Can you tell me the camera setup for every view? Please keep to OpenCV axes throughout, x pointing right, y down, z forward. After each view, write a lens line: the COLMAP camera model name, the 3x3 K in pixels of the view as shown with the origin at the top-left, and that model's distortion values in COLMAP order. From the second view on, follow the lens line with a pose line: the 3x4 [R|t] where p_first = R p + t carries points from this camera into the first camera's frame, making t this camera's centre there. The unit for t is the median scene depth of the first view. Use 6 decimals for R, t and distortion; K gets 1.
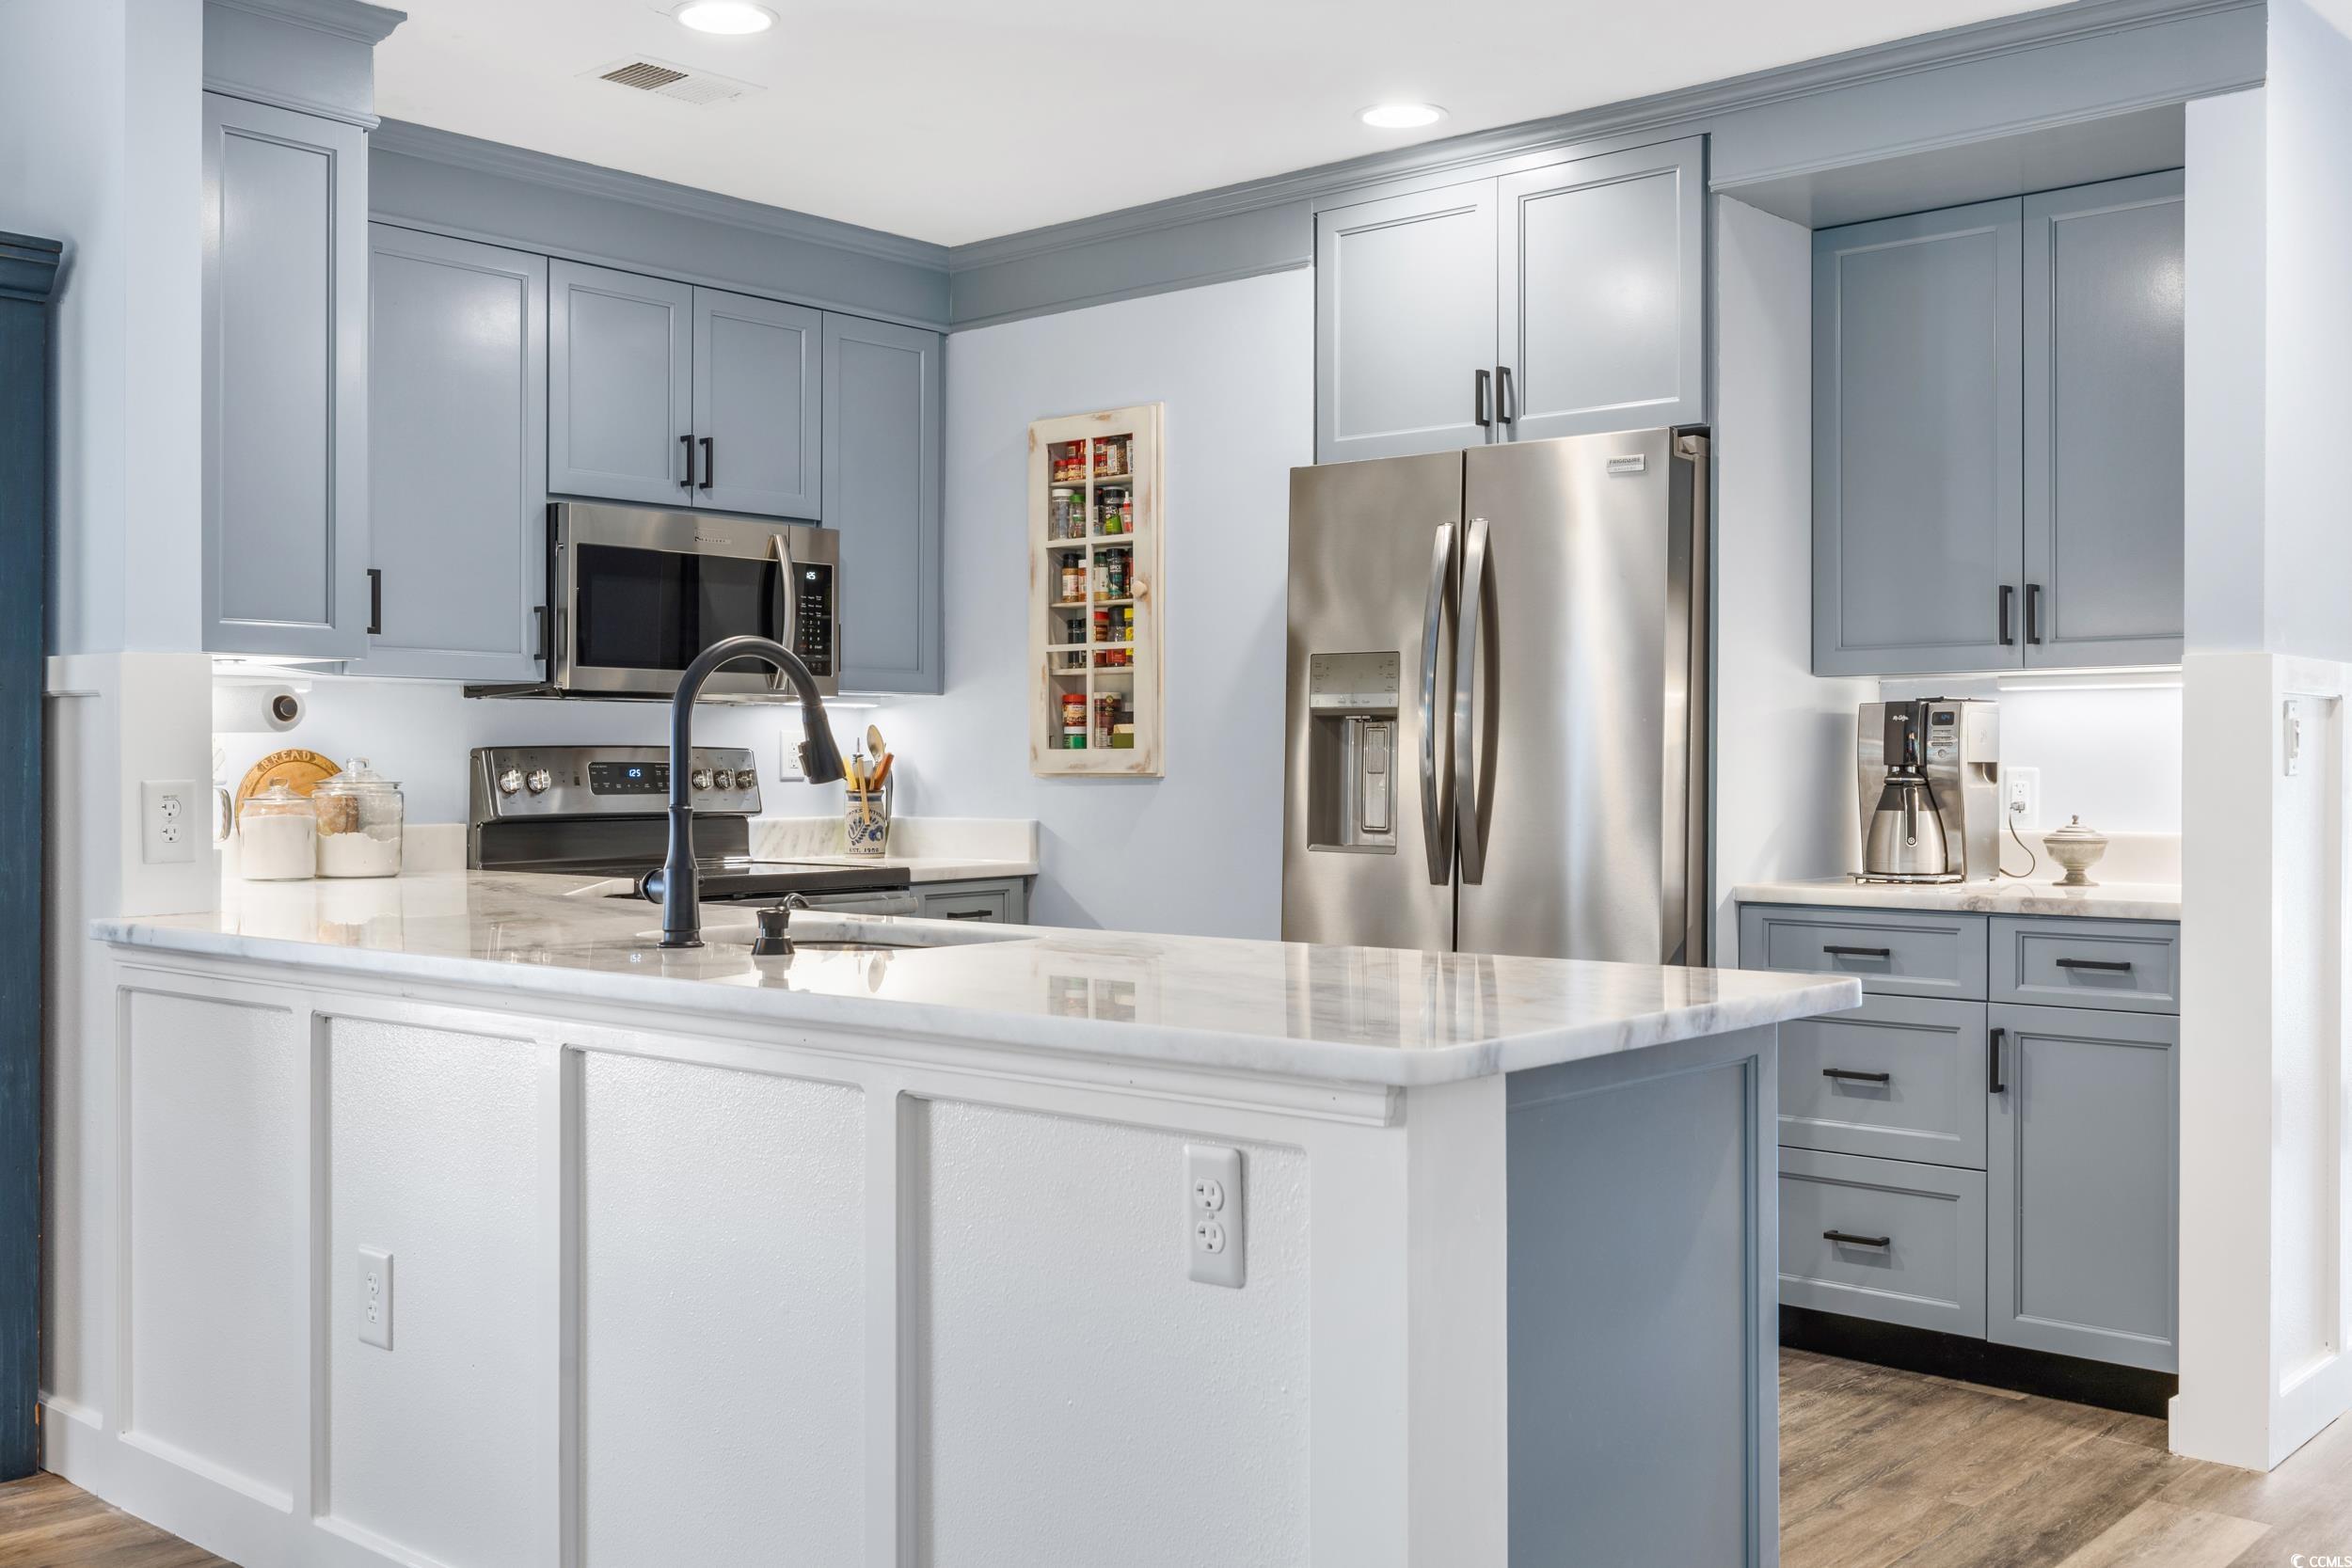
lens RADIAL K [[2298.8, 0, 1175.2], [0, 2298.8, 779.1], [0, 0, 1]] dist [-0.004719, 0.000000]
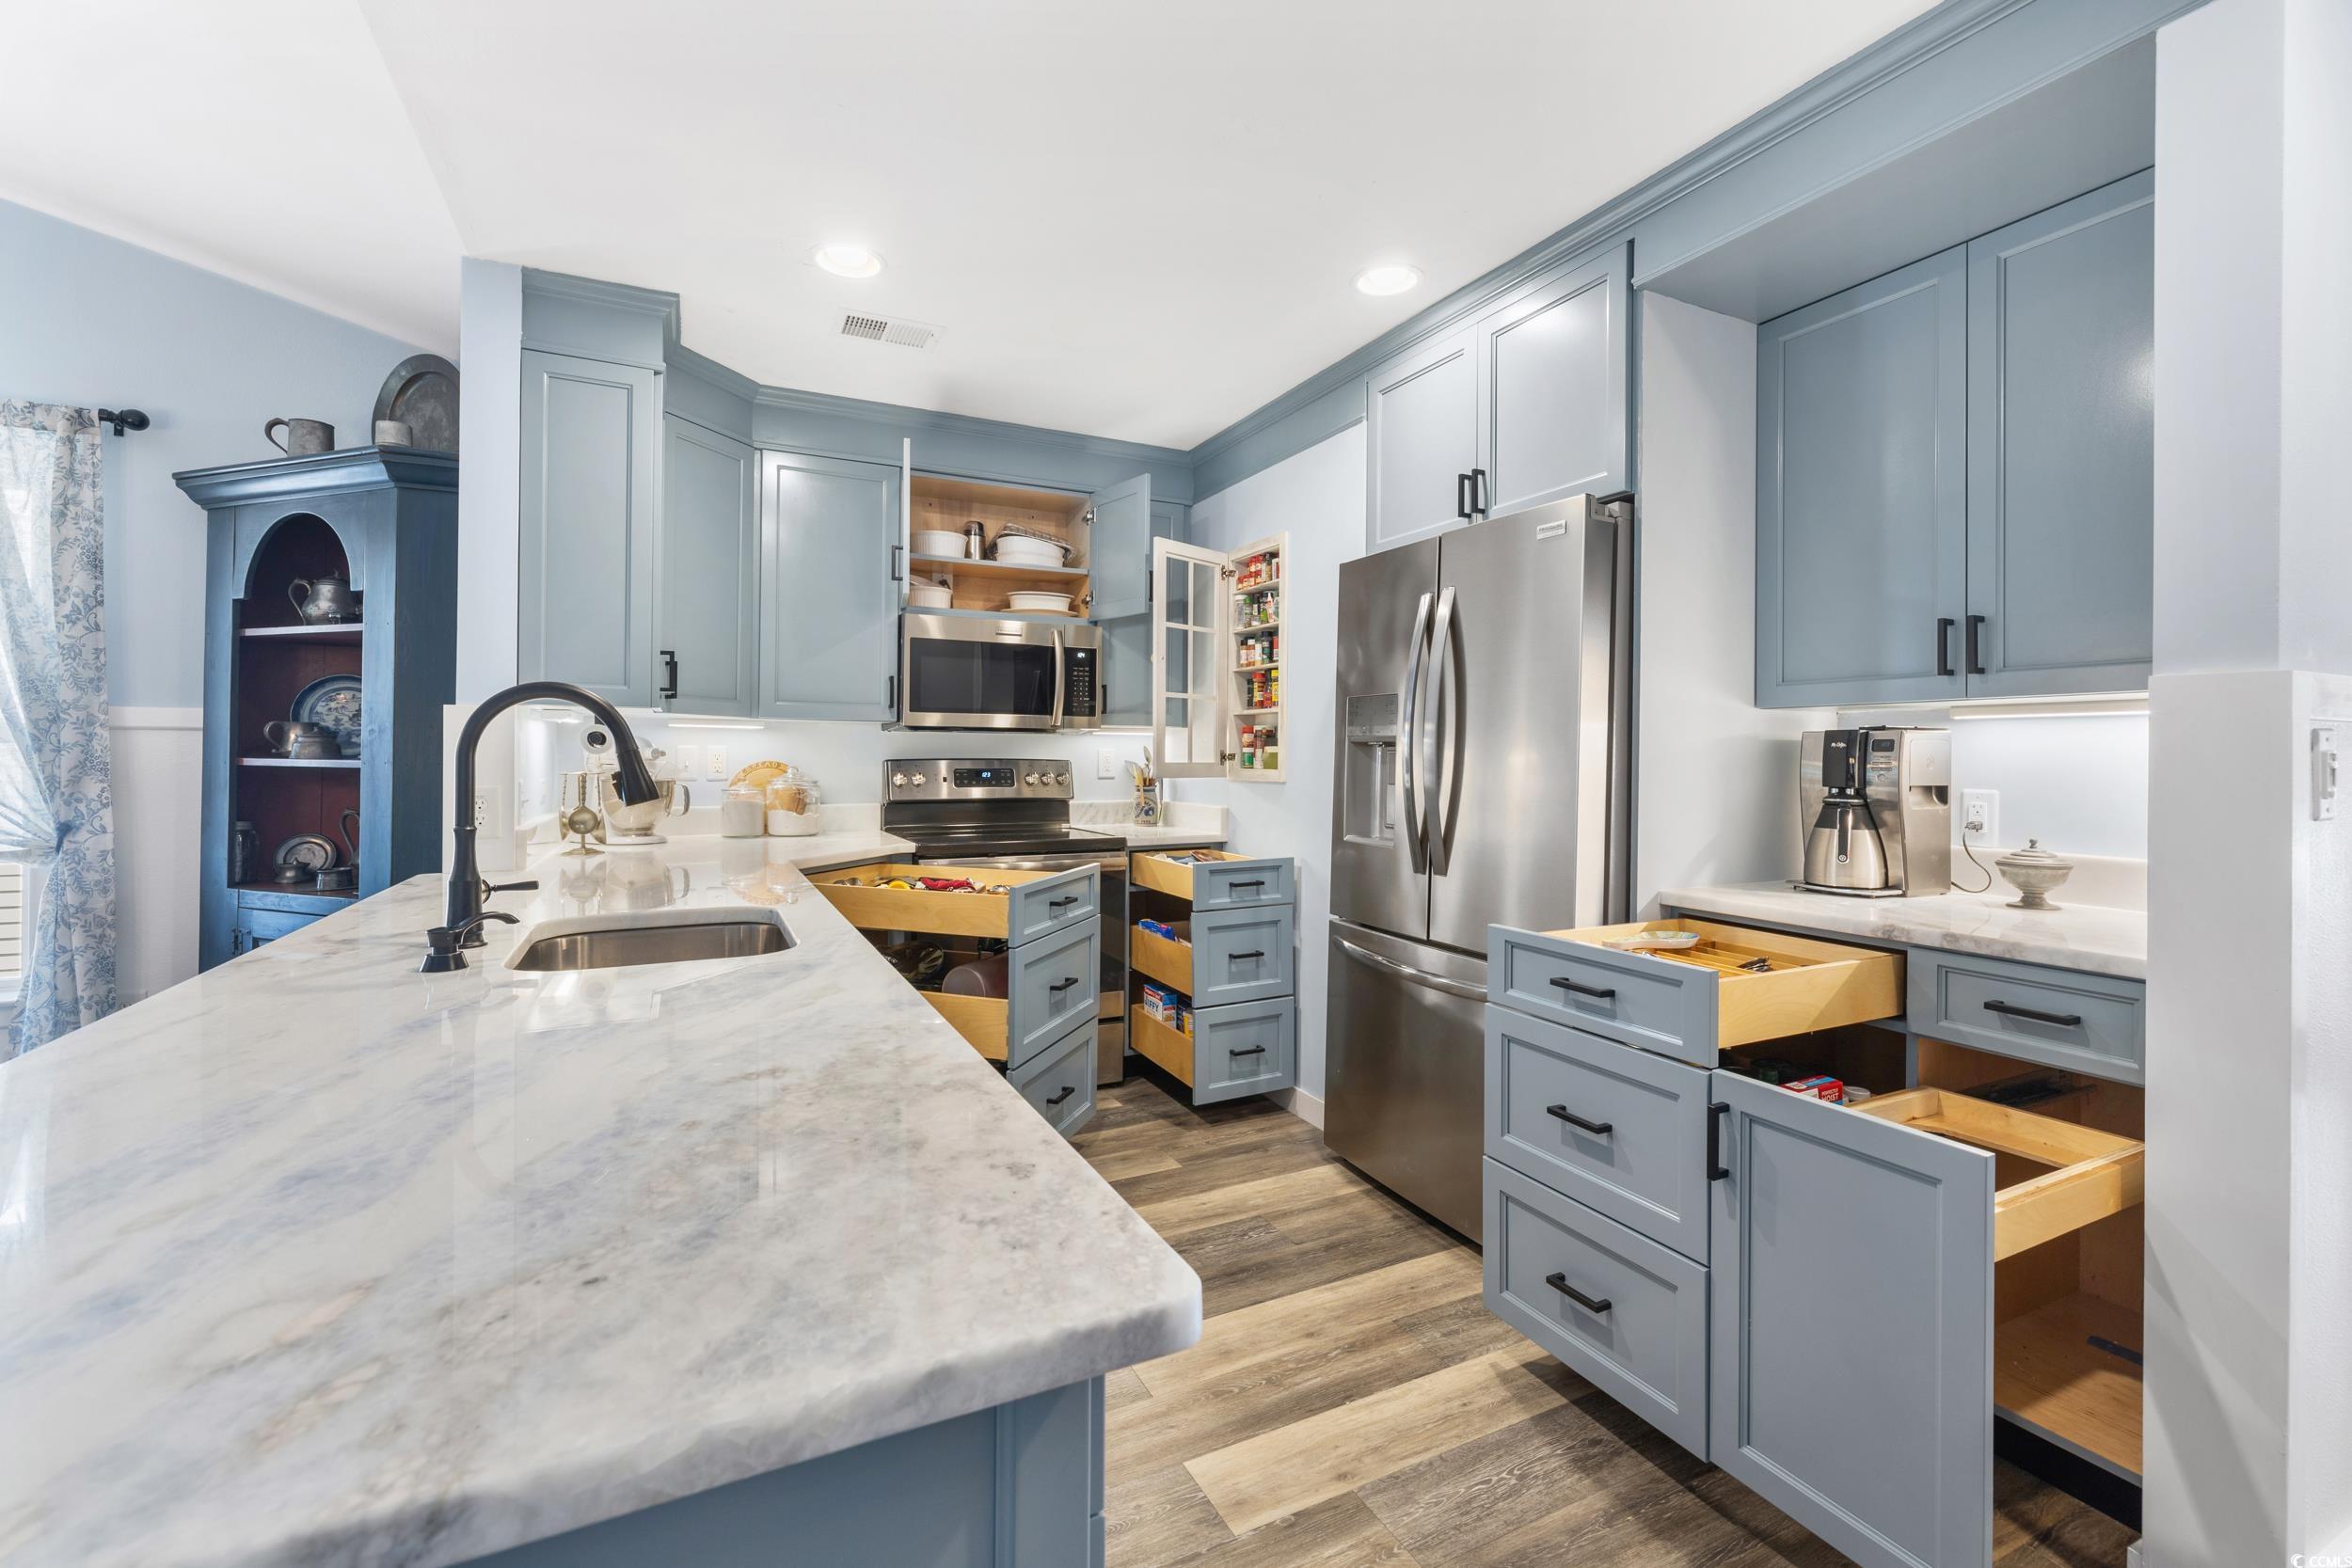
lens RADIAL K [[993.7, 0, 1187.7], [0, 993.7, 754.4], [0, 0, 1]] dist [0.001899, -0.000456]
pose [[0.924644, 0.004929, -0.380800, 0.207122], [-0.007878, 0.999950, -0.006185, -0.016447], [0.380750, 0.008718, 0.924637, 0.434541]]
